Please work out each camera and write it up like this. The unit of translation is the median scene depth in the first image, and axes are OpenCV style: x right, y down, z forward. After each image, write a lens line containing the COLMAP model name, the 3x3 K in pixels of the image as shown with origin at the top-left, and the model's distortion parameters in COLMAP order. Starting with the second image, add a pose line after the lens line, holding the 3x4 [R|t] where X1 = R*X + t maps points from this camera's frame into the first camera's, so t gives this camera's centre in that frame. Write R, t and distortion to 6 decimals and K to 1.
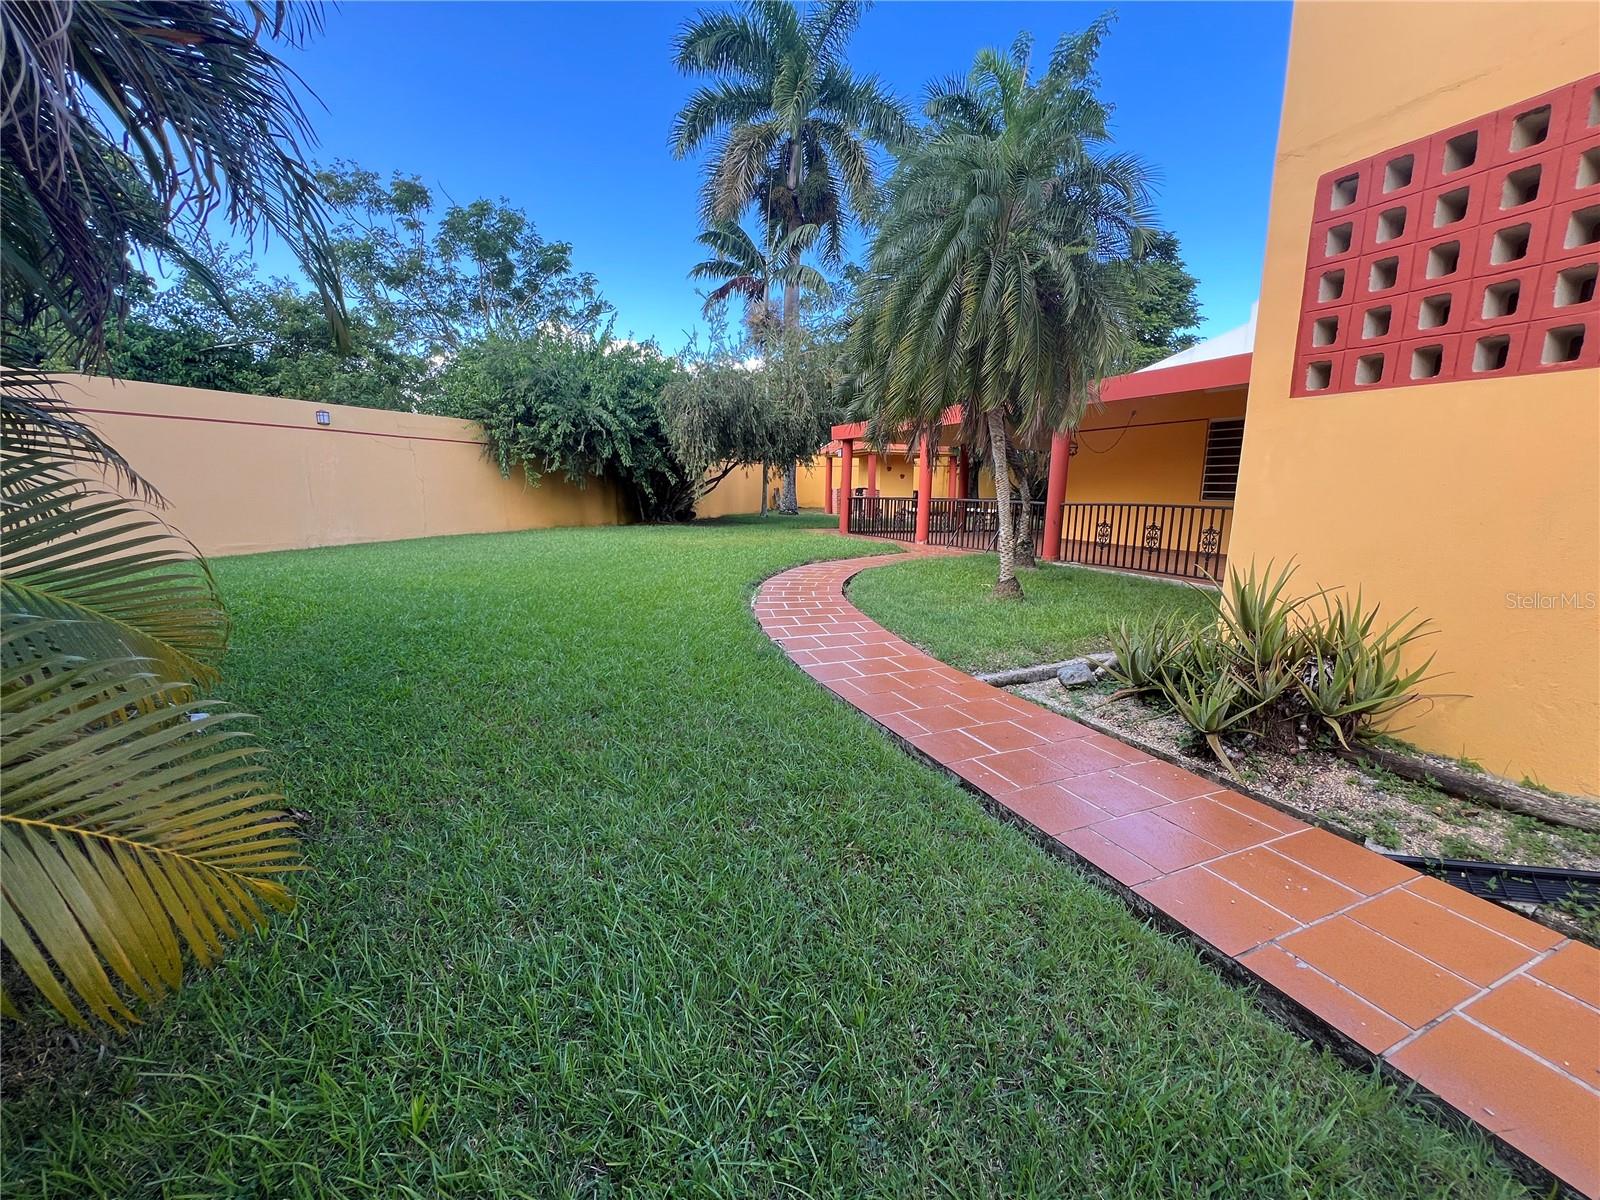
lens RADIAL K [[648.0, 0, 800.0], [0, 648.0, 600.0], [0, 0, 1]] dist [0.002523, 0.000287]
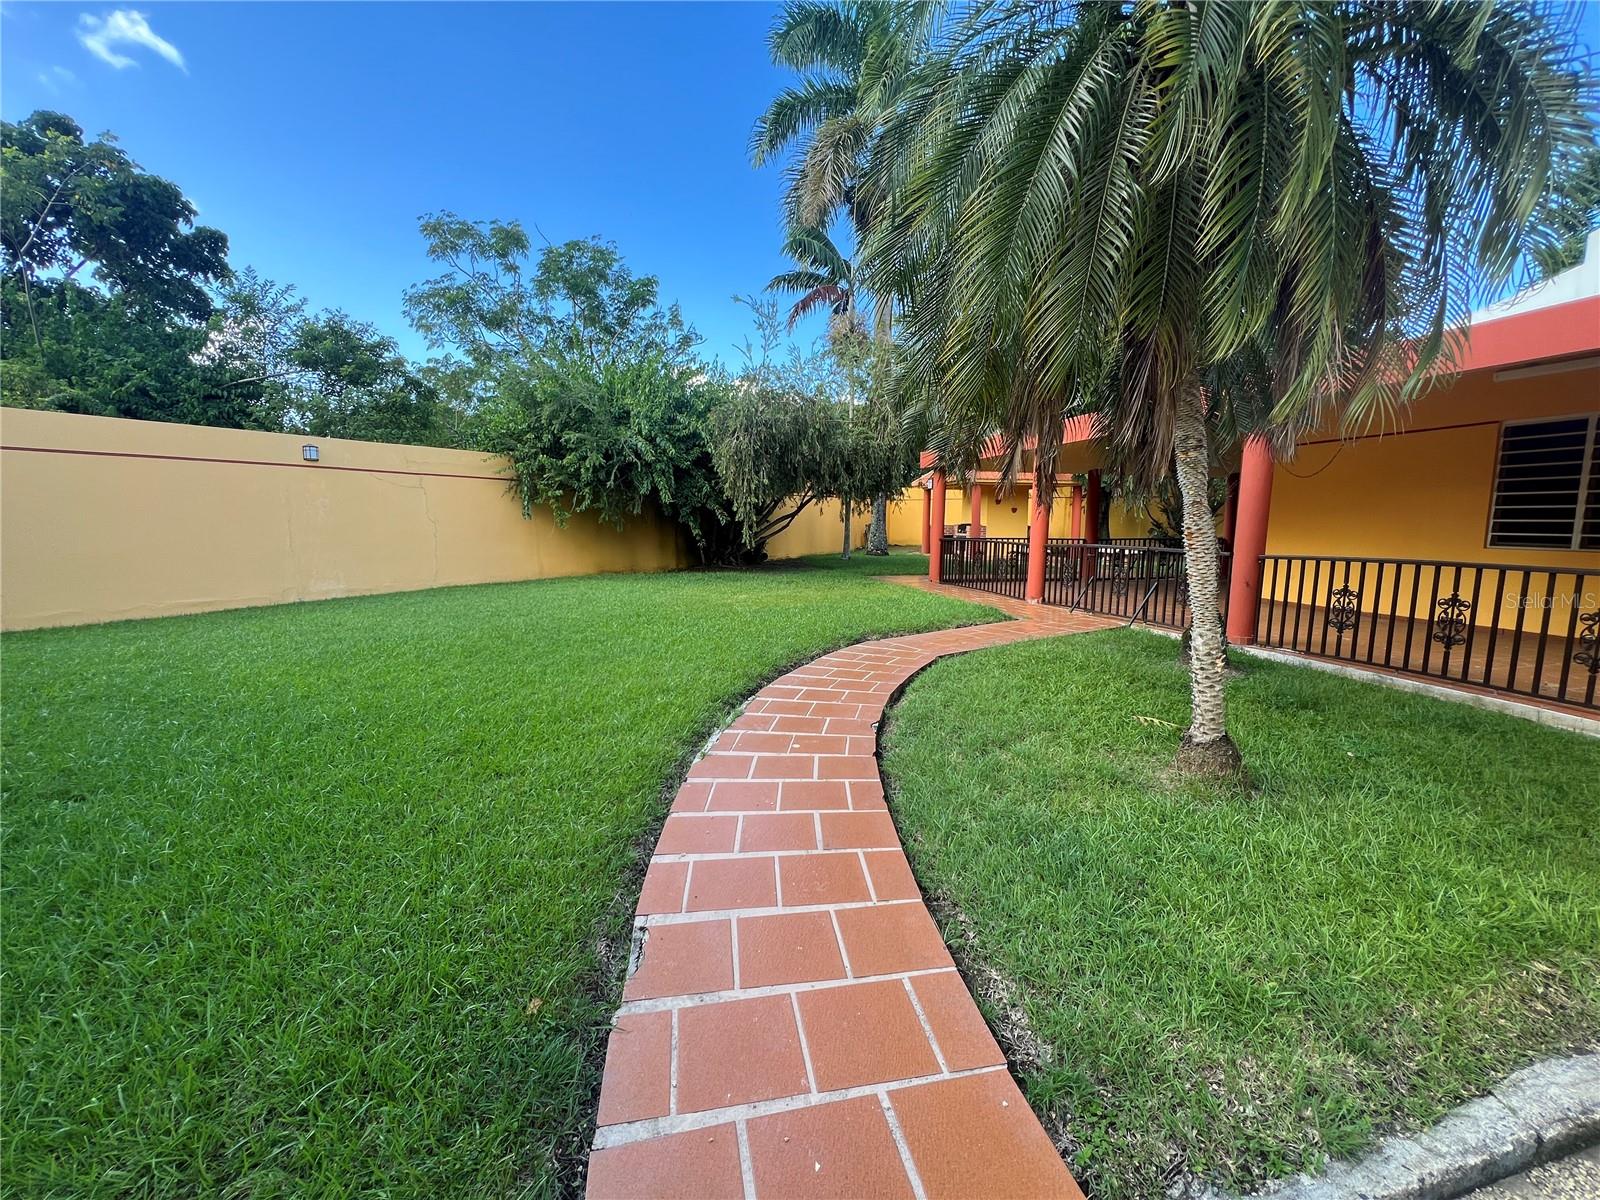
lens RADIAL K [[633.2, 0, 800.0], [0, 633.2, 600.0], [0, 0, 1]] dist [-0.002130, -0.000184]
pose [[0.984256, 0.015245, -0.176091, 0.038209], [-0.023353, 0.998756, -0.044063, -0.038593], [0.175200, 0.047481, 0.983387, 0.179258]]
